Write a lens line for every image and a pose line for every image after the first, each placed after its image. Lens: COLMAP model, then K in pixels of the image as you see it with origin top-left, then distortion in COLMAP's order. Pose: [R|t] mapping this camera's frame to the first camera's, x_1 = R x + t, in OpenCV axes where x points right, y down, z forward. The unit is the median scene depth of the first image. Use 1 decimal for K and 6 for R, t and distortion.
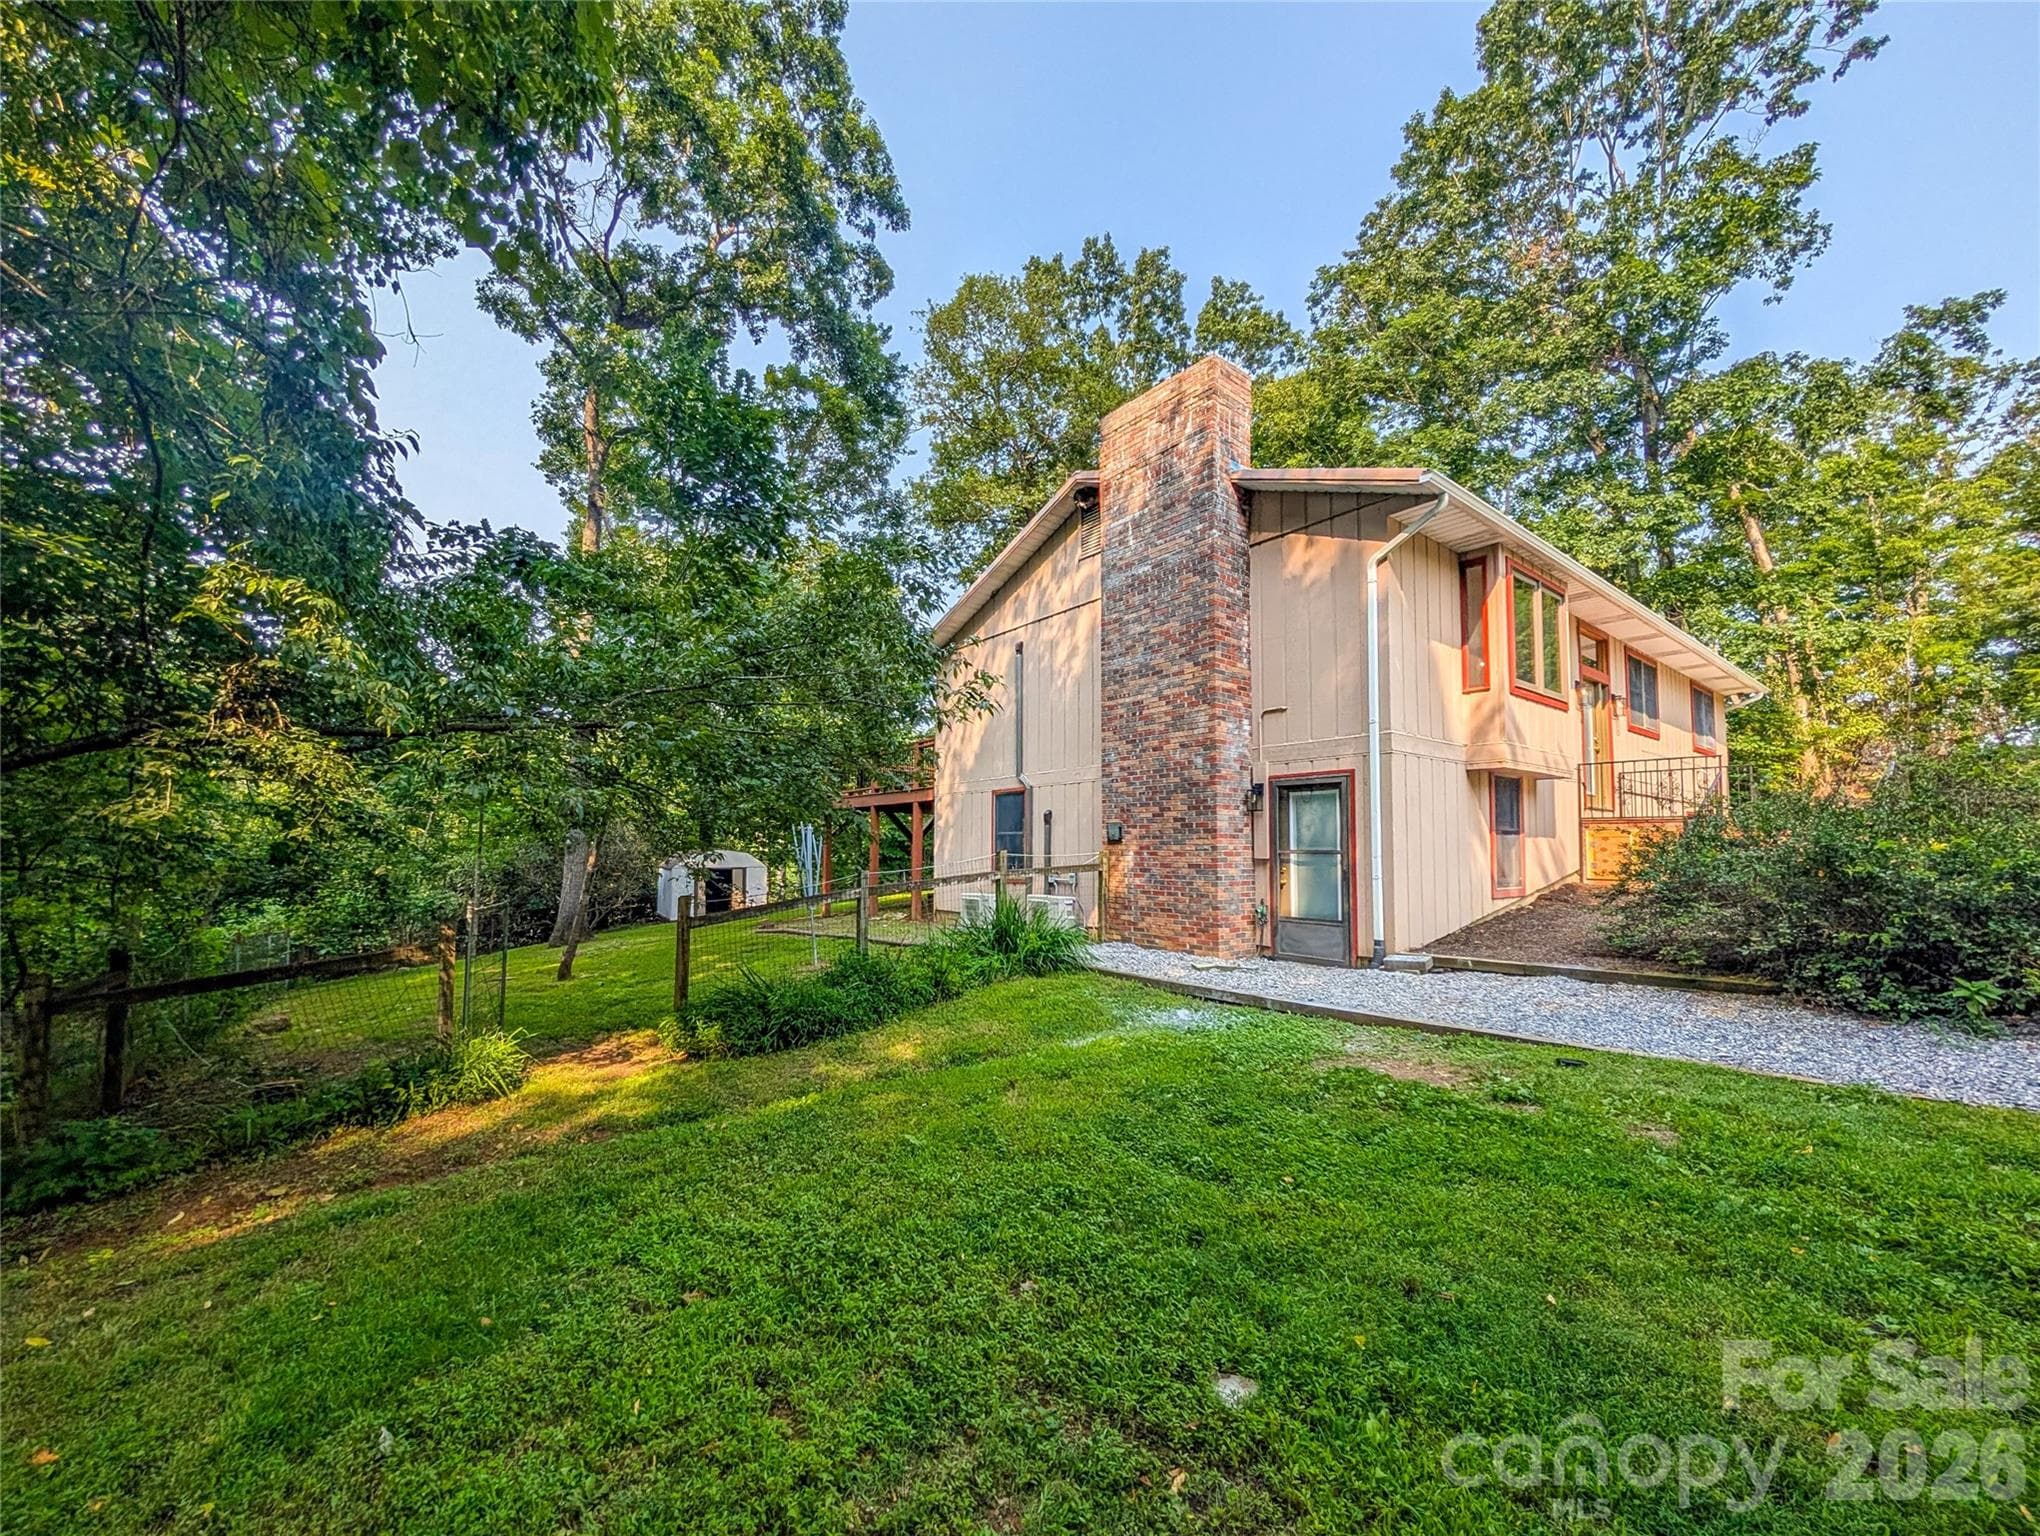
lens RADIAL K [[794.7, 0, 1031.6], [0, 794.7, 771.1], [0, 0, 1]] dist [0.000072, -0.000311]
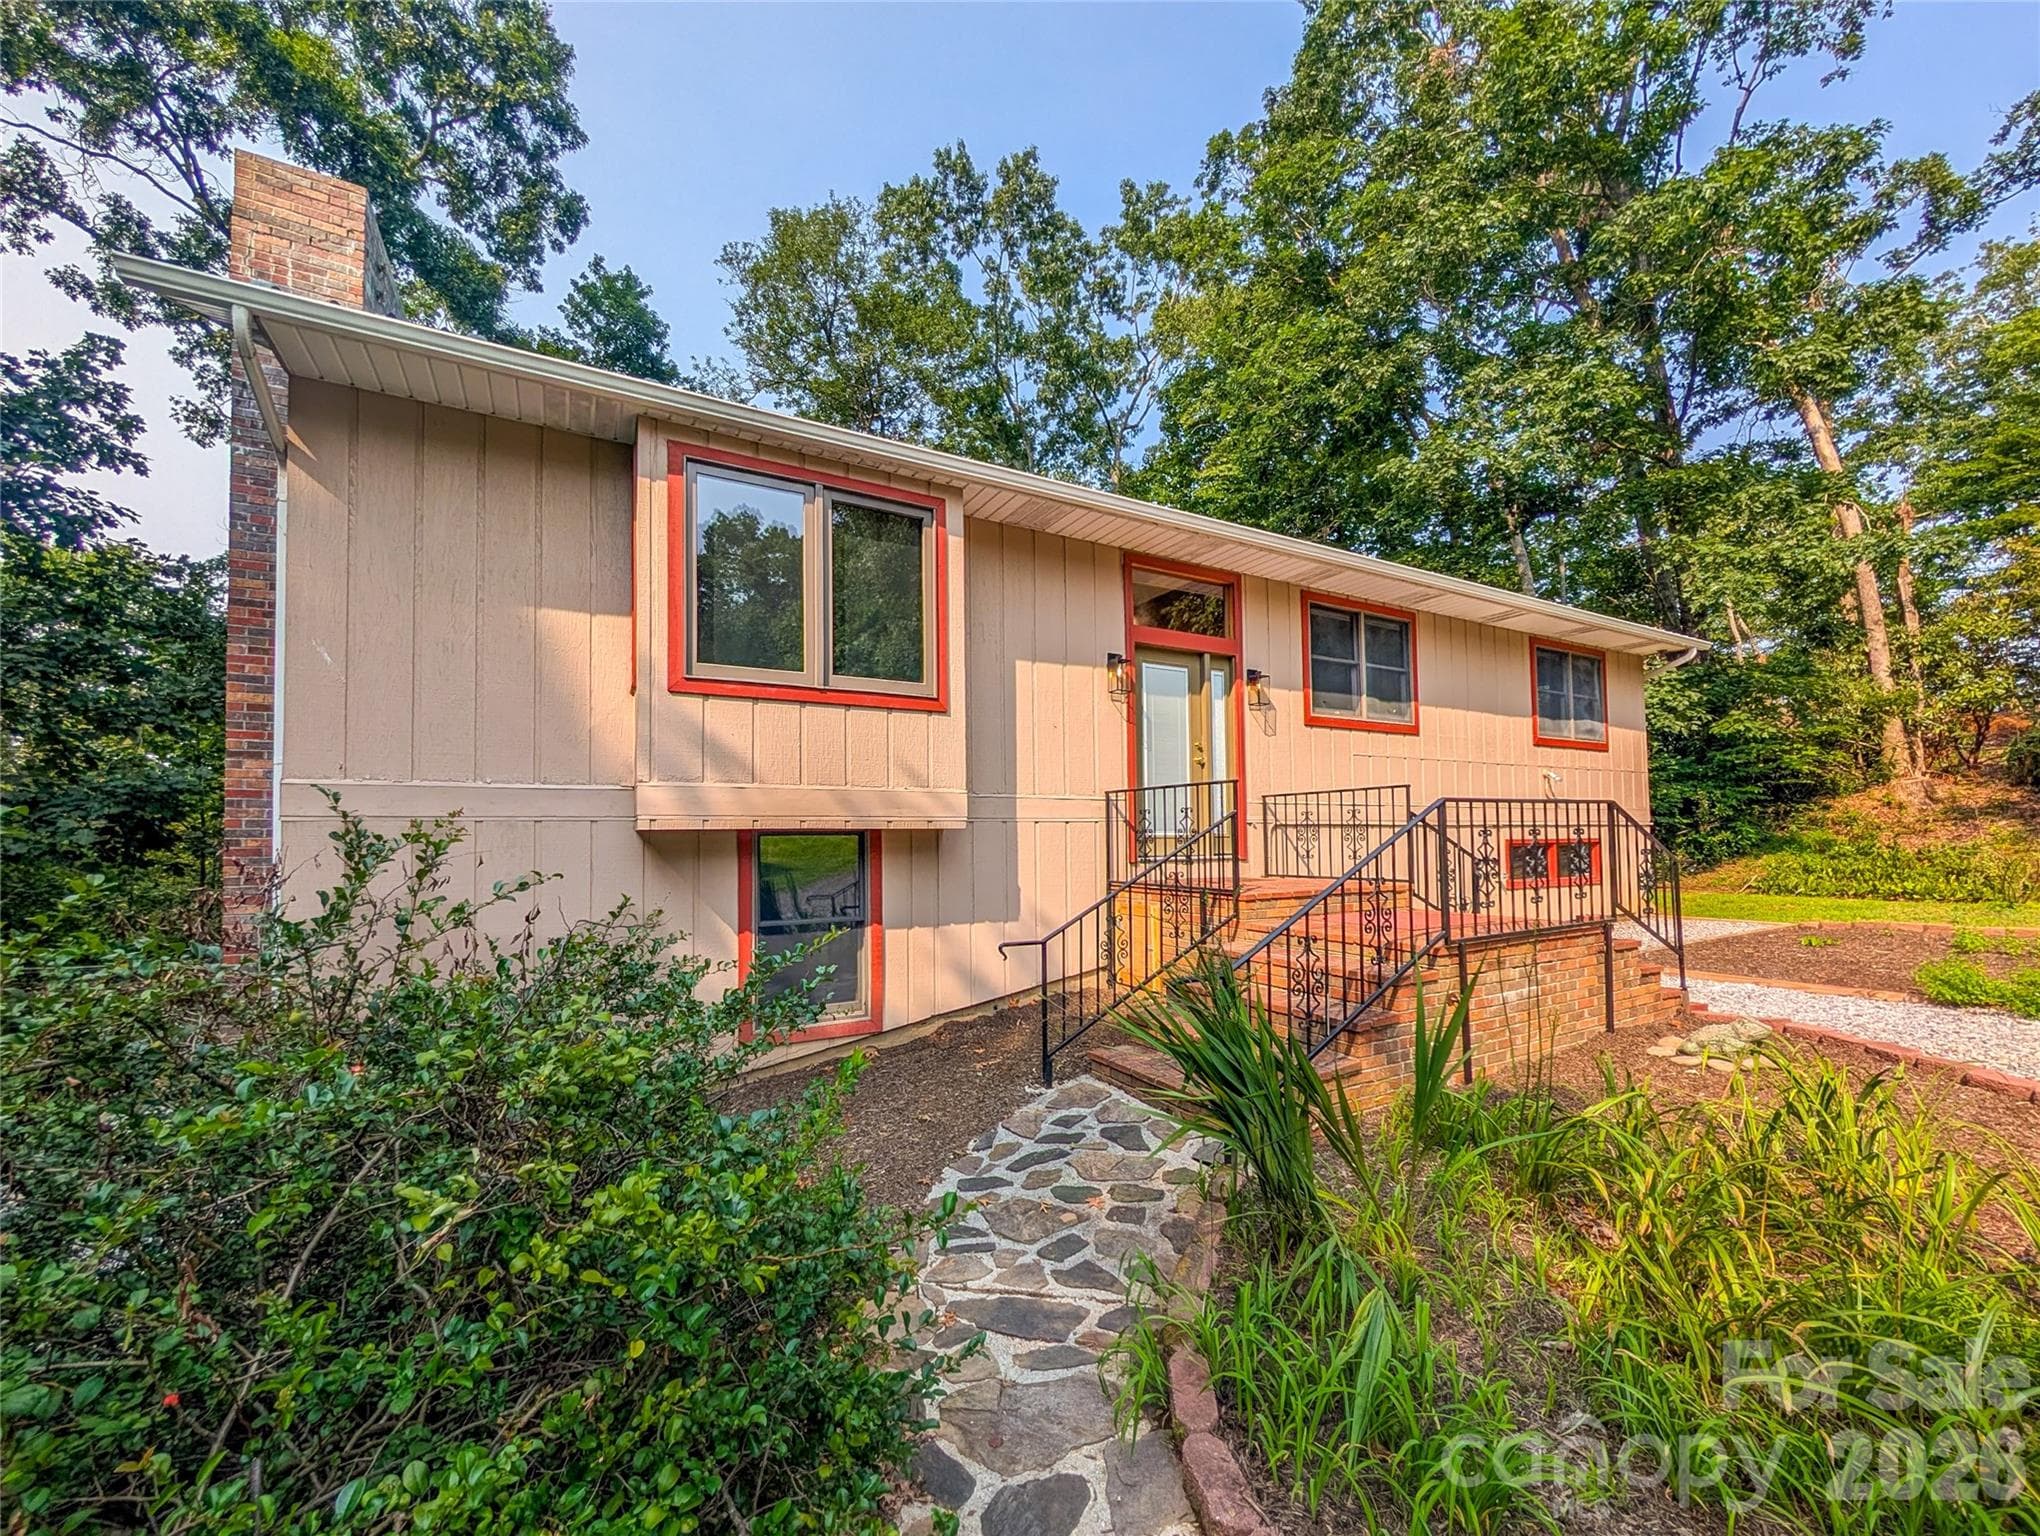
lens RADIAL K [[794.7, 0, 1020.2], [0, 794.7, 777.8], [0, 0, 1]] dist [0.000072, -0.000311]
pose [[0.986703, -0.026794, -0.160309, 0.270948], [0.030687, 0.999290, 0.021855, -0.014106], [0.159609, -0.026484, 0.986825, 0.153637]]
